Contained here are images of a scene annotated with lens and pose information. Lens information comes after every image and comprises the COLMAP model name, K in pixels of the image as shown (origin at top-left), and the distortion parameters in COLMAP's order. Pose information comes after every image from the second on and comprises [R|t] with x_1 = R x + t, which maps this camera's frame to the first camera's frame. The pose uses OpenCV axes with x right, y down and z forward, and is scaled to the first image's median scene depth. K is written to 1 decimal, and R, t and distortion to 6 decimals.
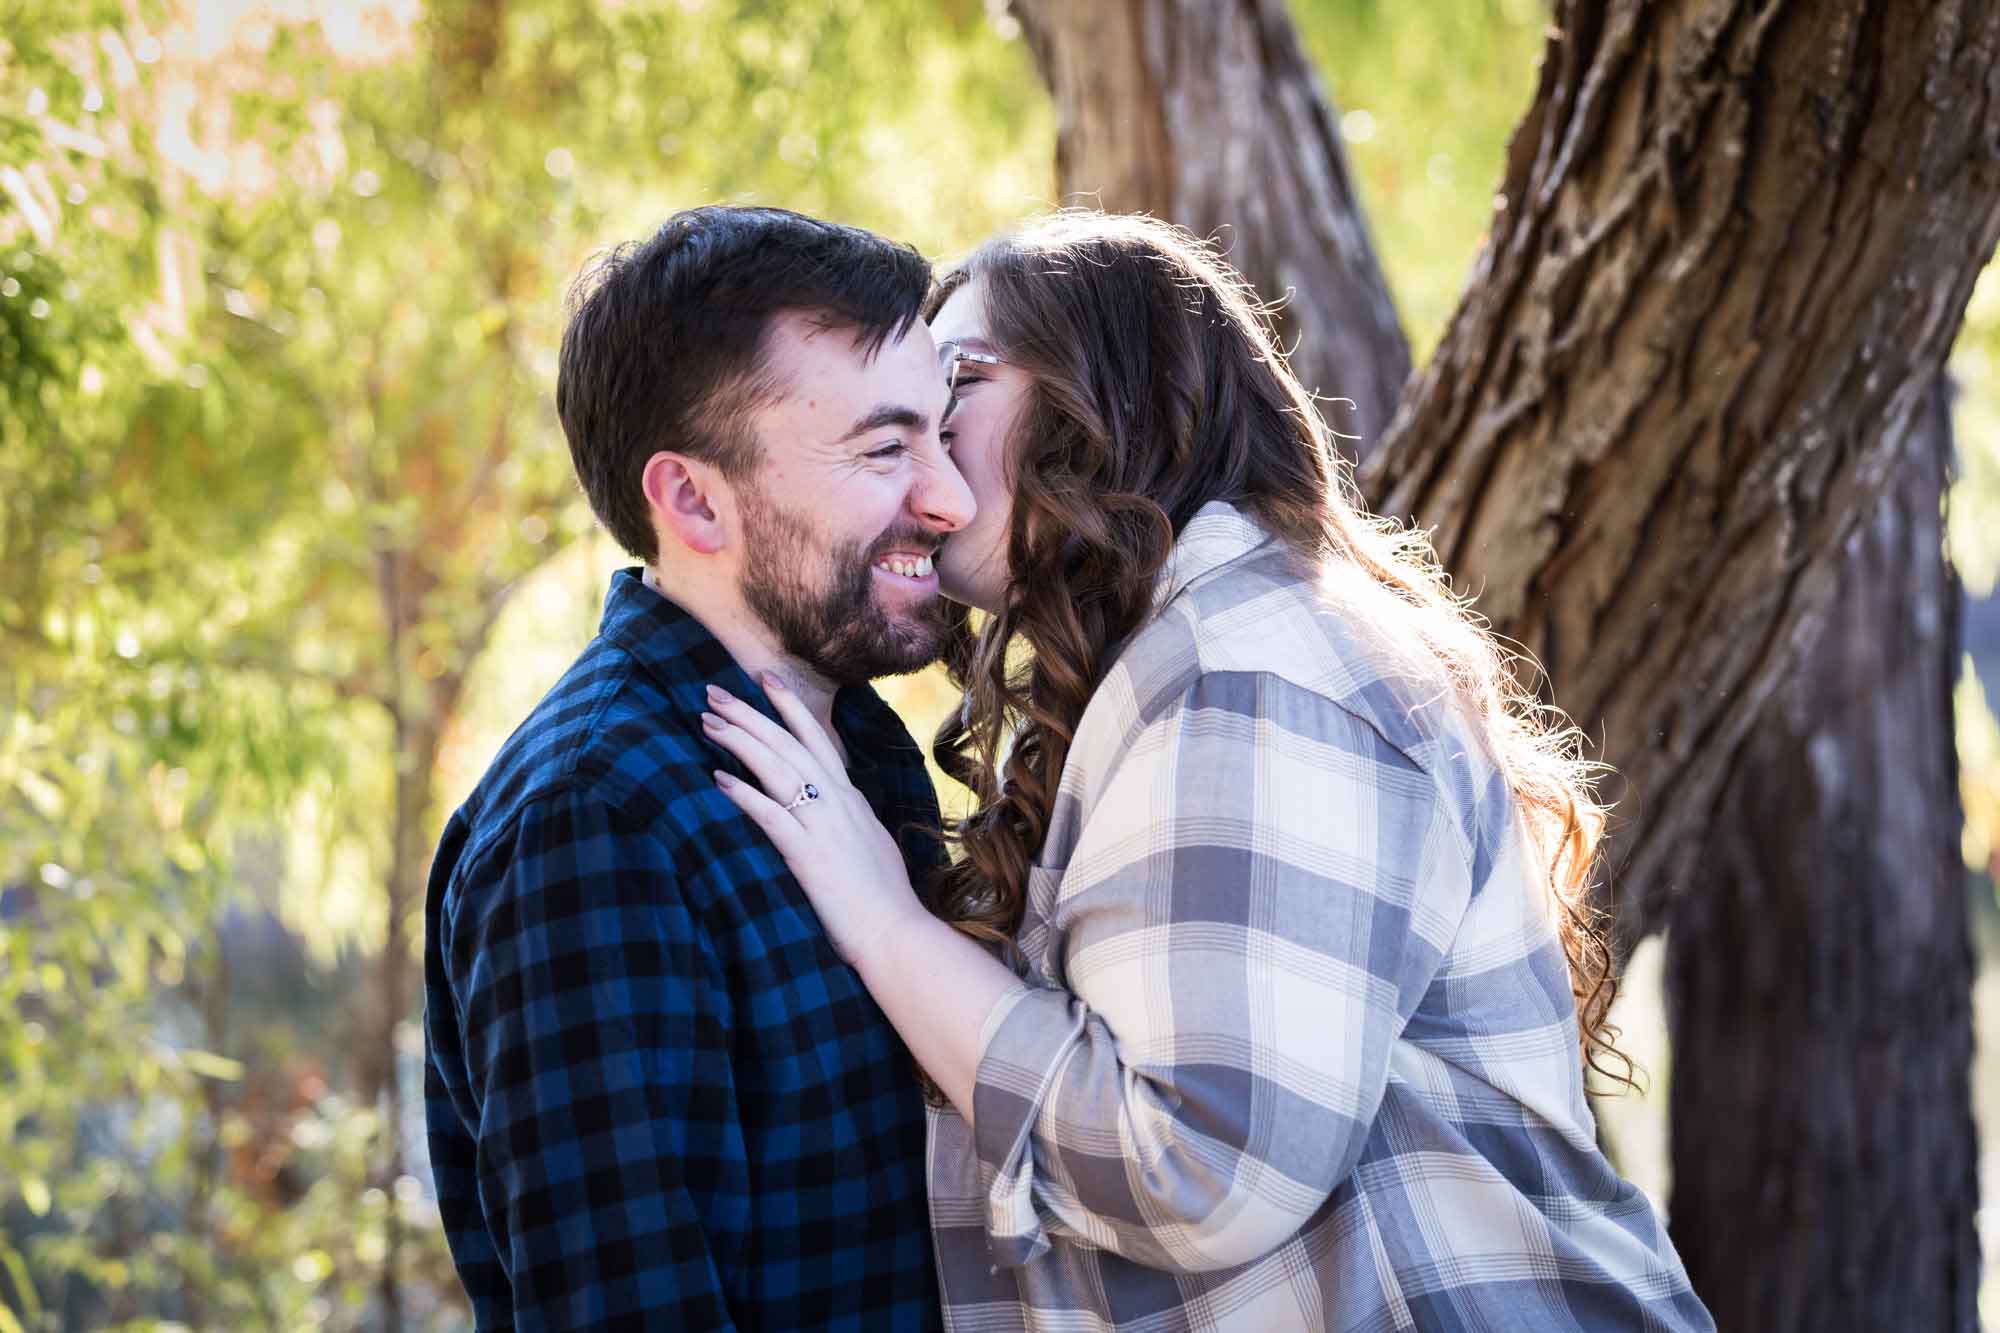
lens RADIAL K [[5987.9, 0, 1000.0], [0, 5987.9, 666.5], [0, 0, 1]] dist [-0.036853, -1.767463]
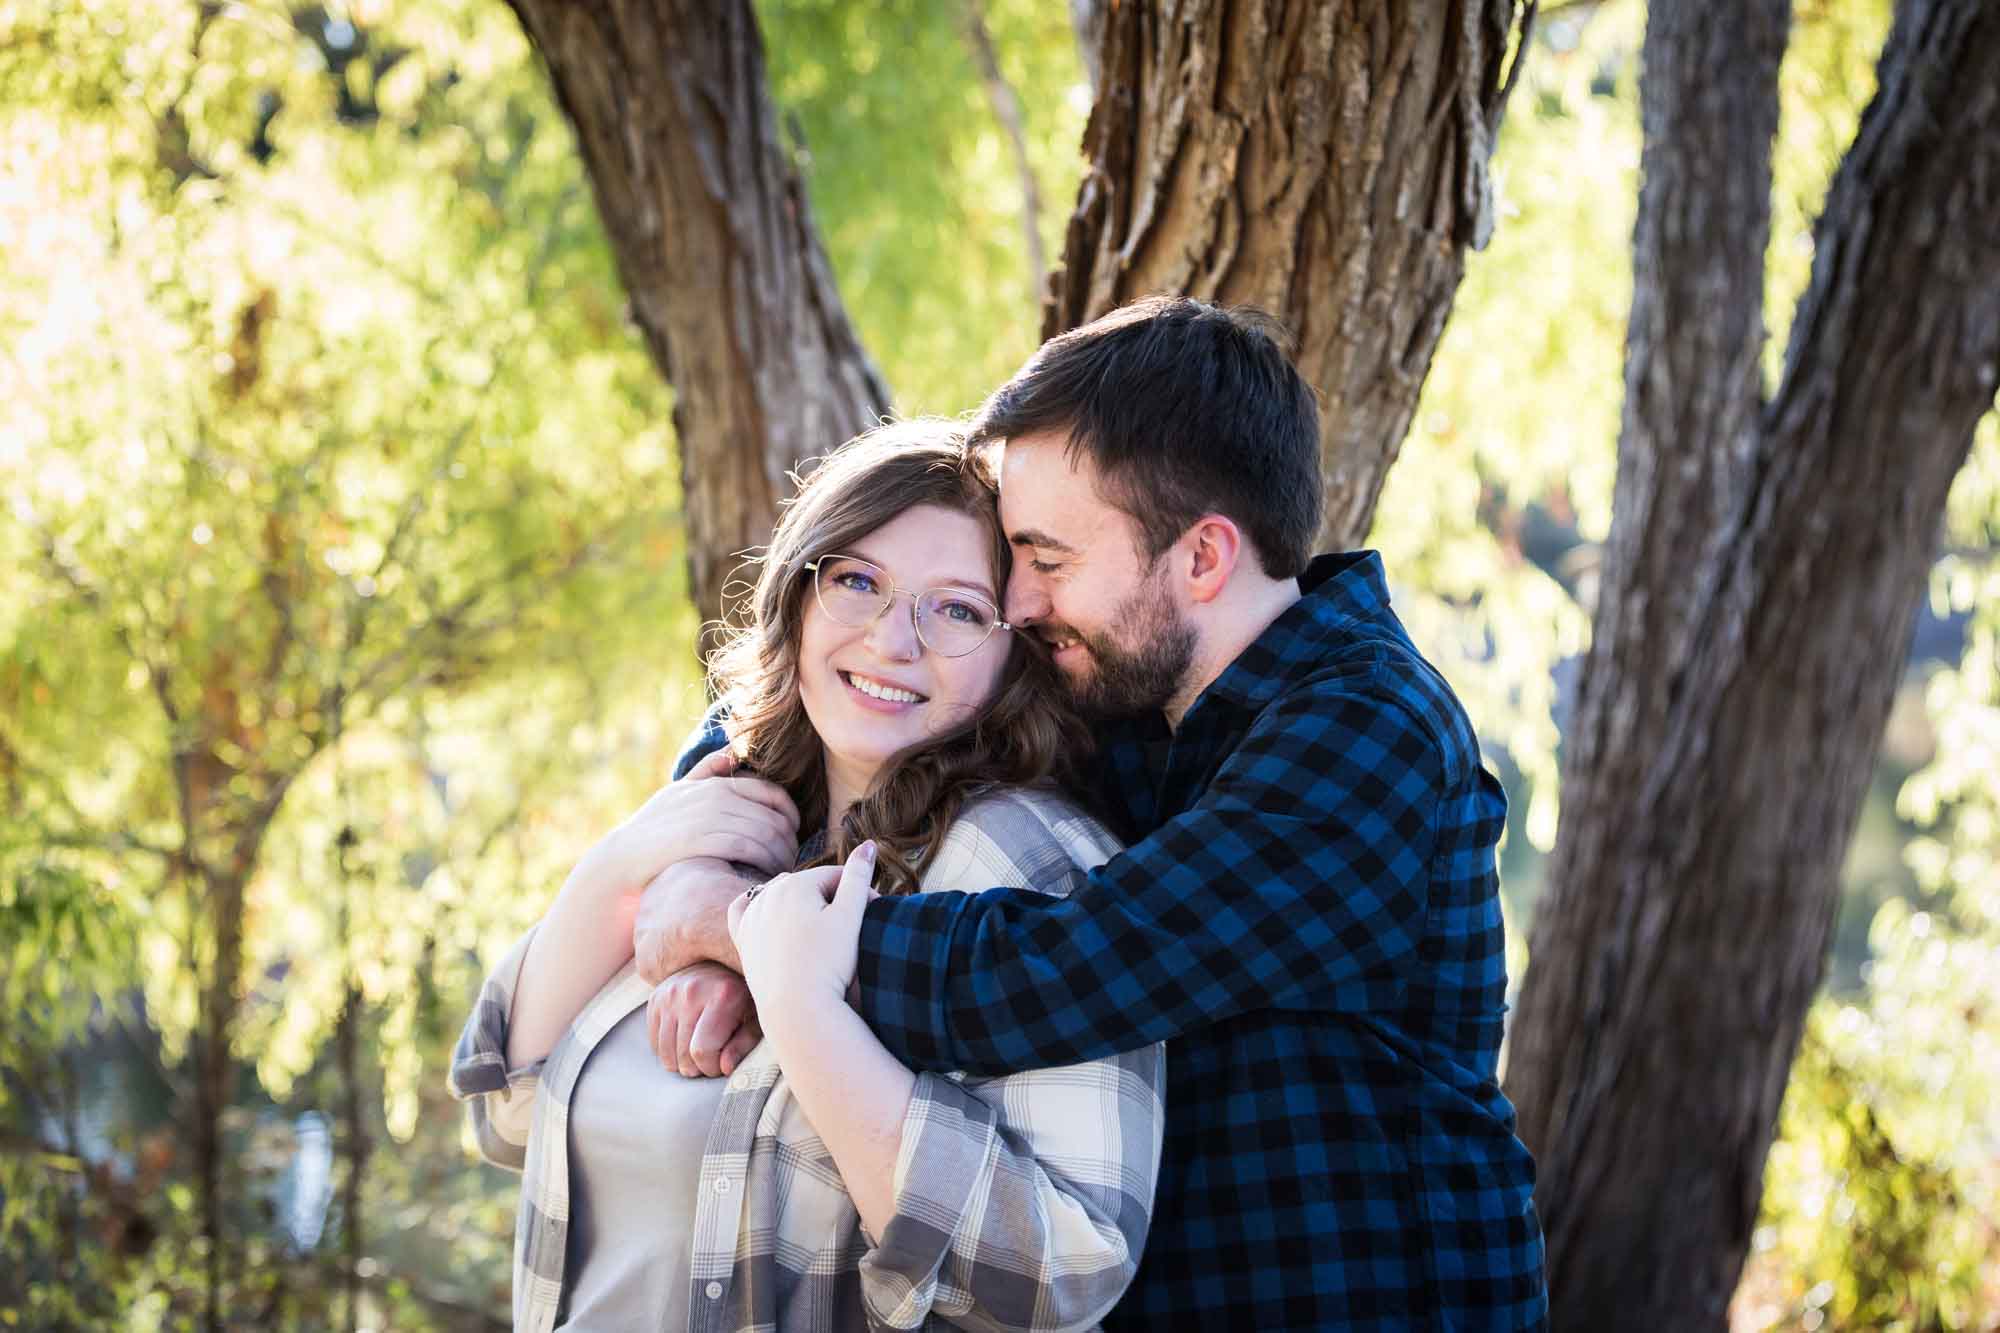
lens RADIAL K [[4039.0, 0, 1002.3], [0, 4039.0, 640.9], [0, 0, 1]] dist [-0.179401, 0.490725]
pose [[0.995016, -0.057614, 0.081381, 0.008147], [0.060574, 0.997571, -0.034388, -0.004195], [-0.079202, 0.039146, 0.996090, 0.147260]]
